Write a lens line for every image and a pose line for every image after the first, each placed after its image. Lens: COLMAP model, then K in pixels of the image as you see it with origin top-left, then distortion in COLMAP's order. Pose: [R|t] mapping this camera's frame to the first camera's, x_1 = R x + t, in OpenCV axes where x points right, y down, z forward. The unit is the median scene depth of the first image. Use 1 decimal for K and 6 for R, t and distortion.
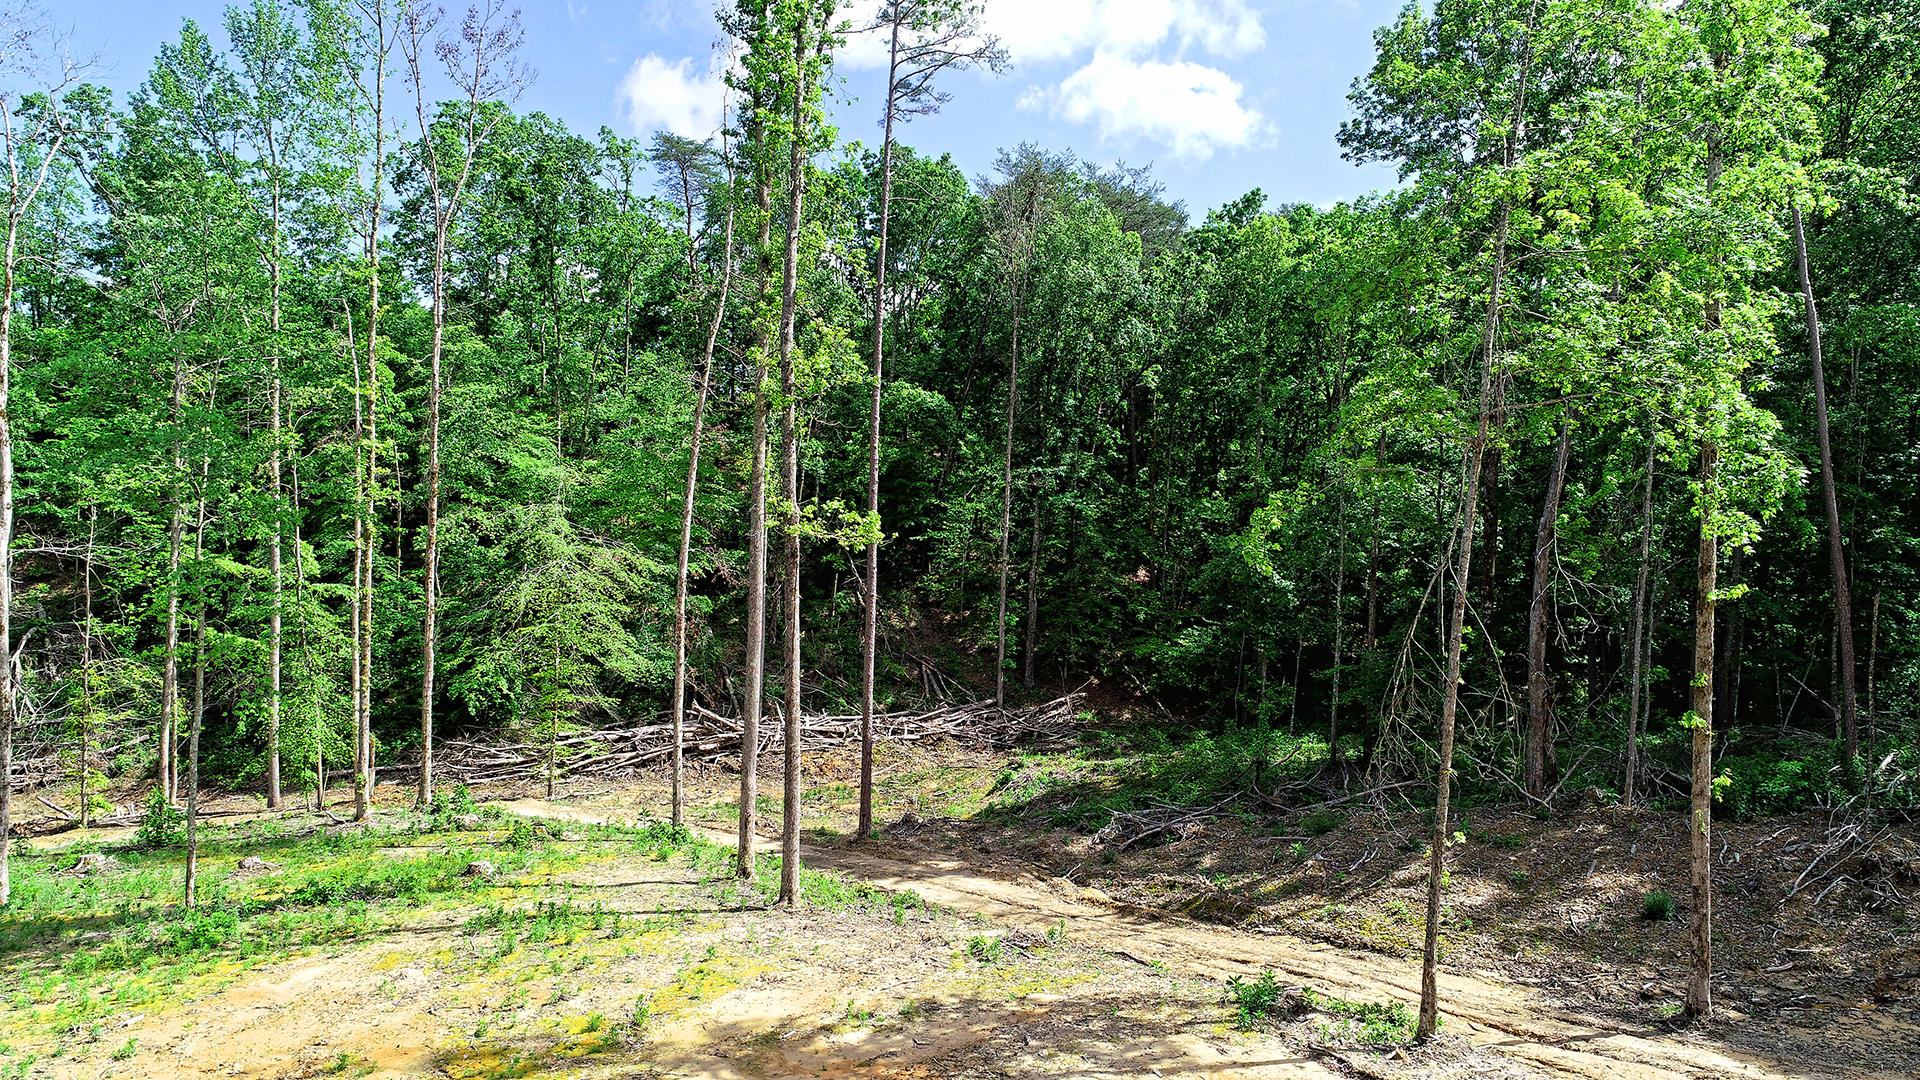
lens RADIAL K [[1296.6, 0, 967.7], [0, 1296.6, 549.4], [0, 0, 1]] dist [-0.004161, -0.003514]
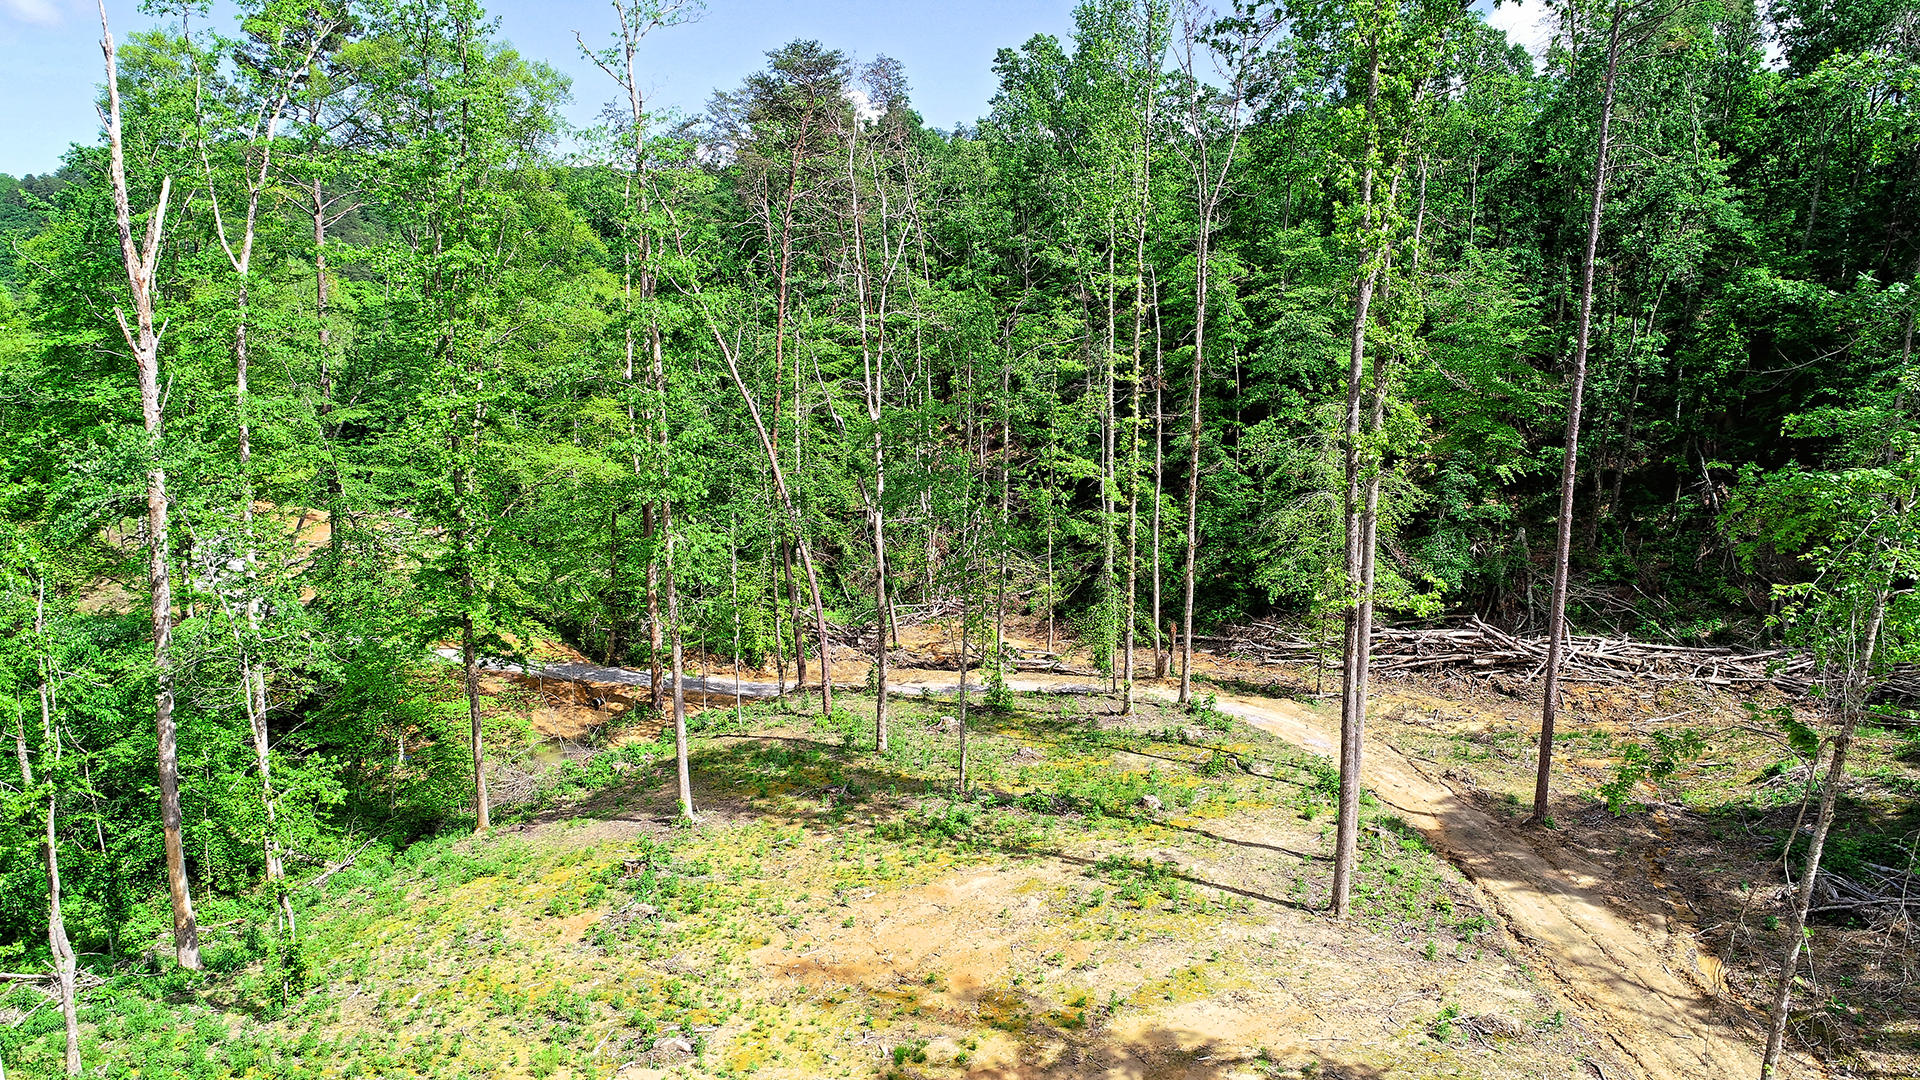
lens RADIAL K [[1296.6, 0, 951.0], [0, 1296.6, 533.0], [0, 0, 1]] dist [-0.004161, -0.003514]
pose [[0.736973, 0.094696, -0.669256, 0.168220], [0.017838, 0.987068, 0.159307, -0.120921], [0.675687, -0.129343, 0.725753, -0.012722]]
